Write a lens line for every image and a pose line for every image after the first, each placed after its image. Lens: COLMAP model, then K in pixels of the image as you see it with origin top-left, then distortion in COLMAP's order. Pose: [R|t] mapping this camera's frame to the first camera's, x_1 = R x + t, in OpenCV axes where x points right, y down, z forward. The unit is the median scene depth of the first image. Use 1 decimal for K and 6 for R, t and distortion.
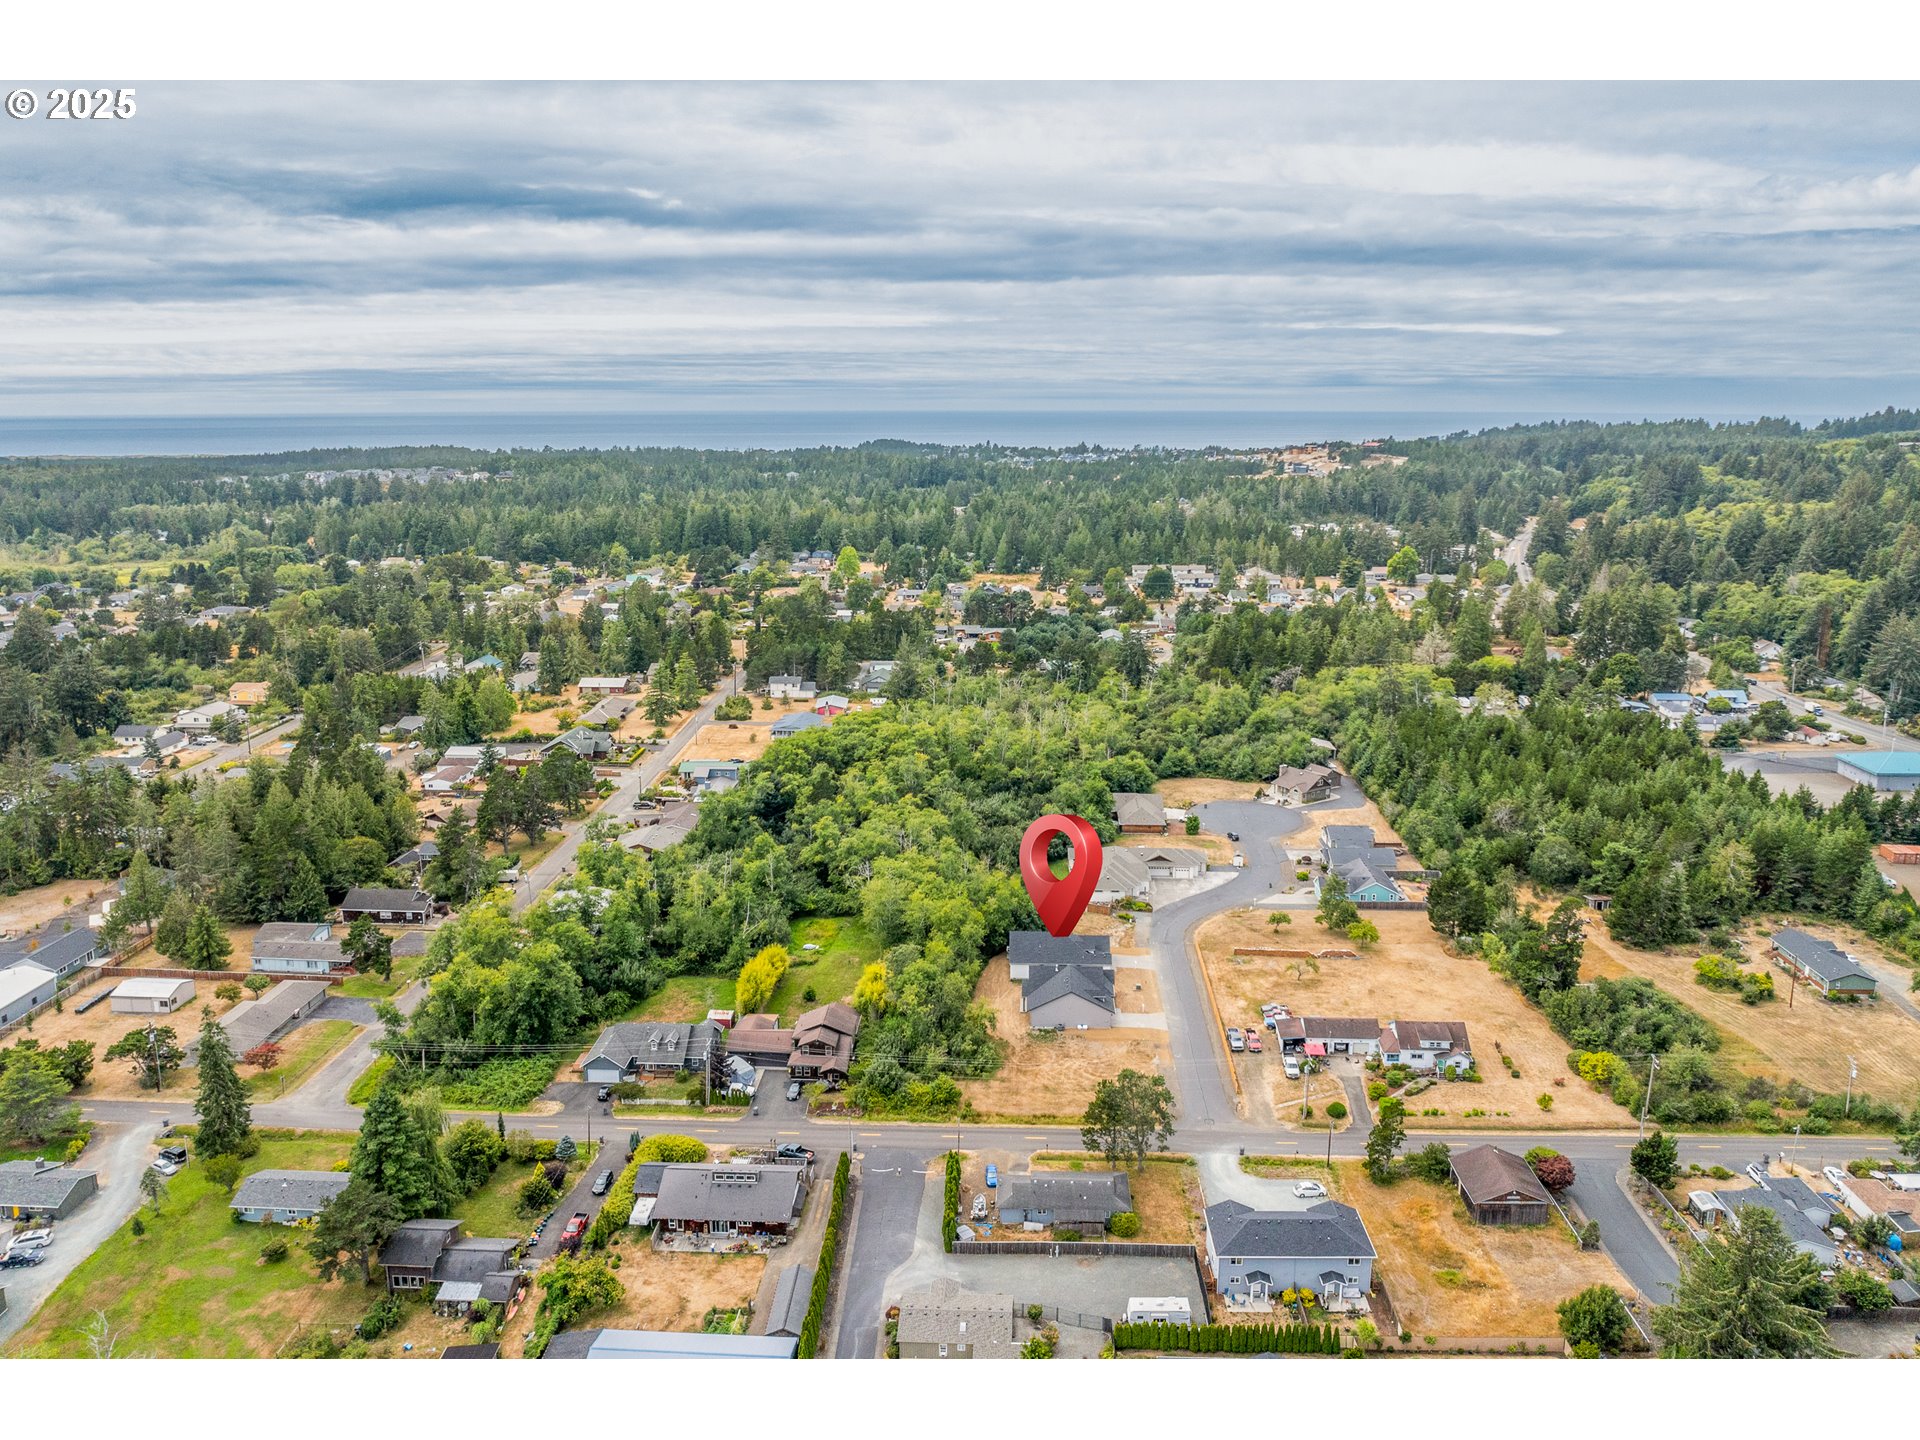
lens RADIAL K [[1378.9, 0, 967.9], [0, 1378.9, 611.8], [0, 0, 1]] dist [-0.036518, 0.003387]
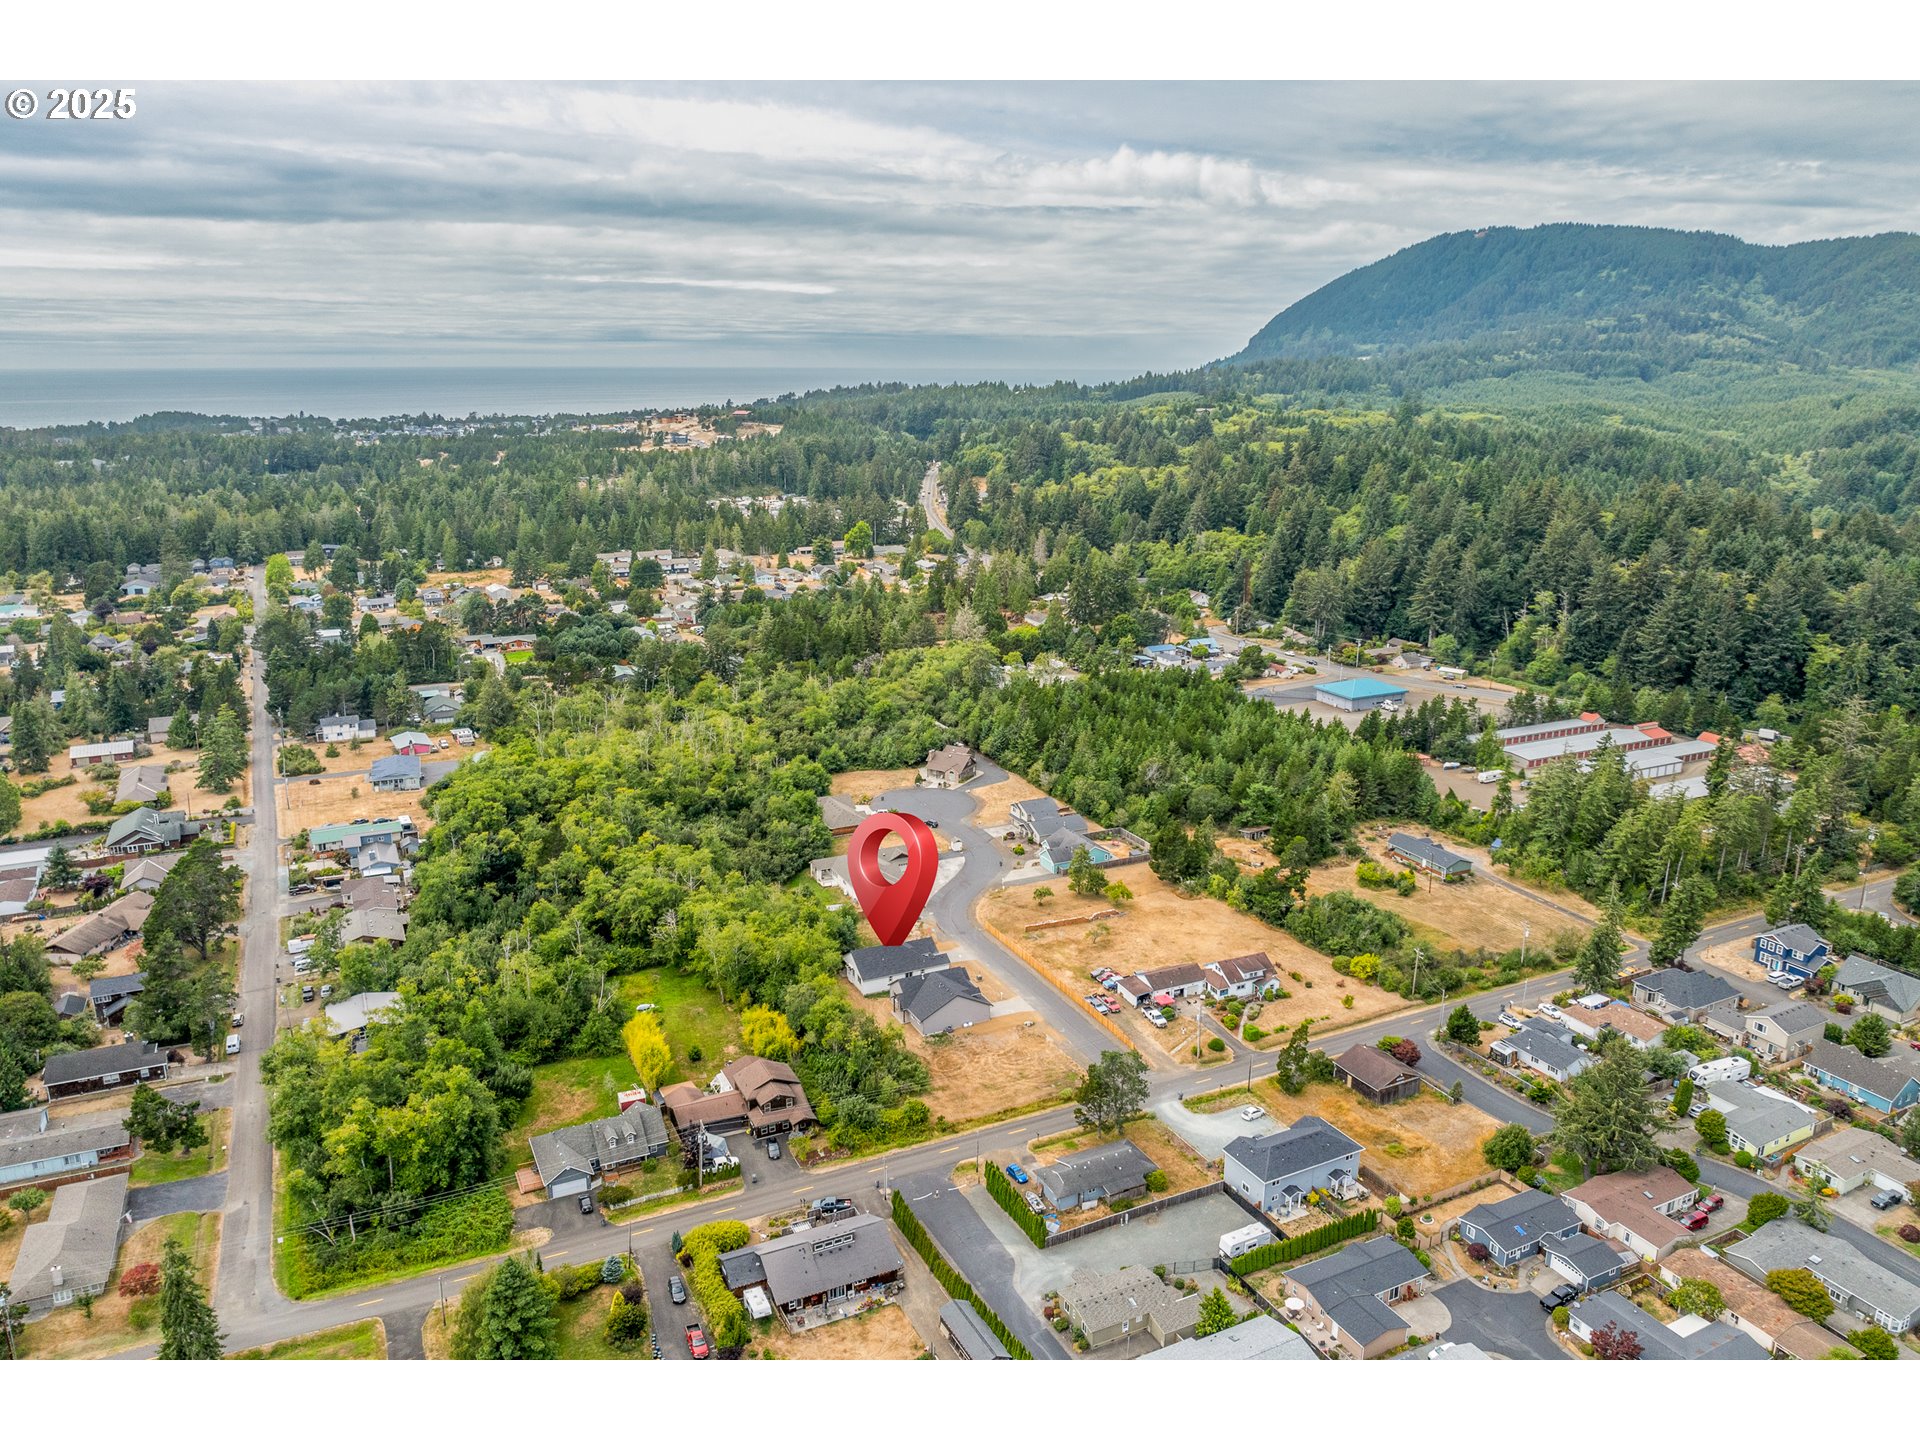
lens RADIAL K [[1381.2, 0, 976.1], [0, 1381.2, 687.0], [0, 0, 1]] dist [-0.035419, -0.003026]
pose [[0.874059, -0.106179, 0.474075, -0.217675], [0.066005, 0.992730, 0.100649, -0.038921], [-0.481316, -0.056682, 0.874713, 0.033747]]
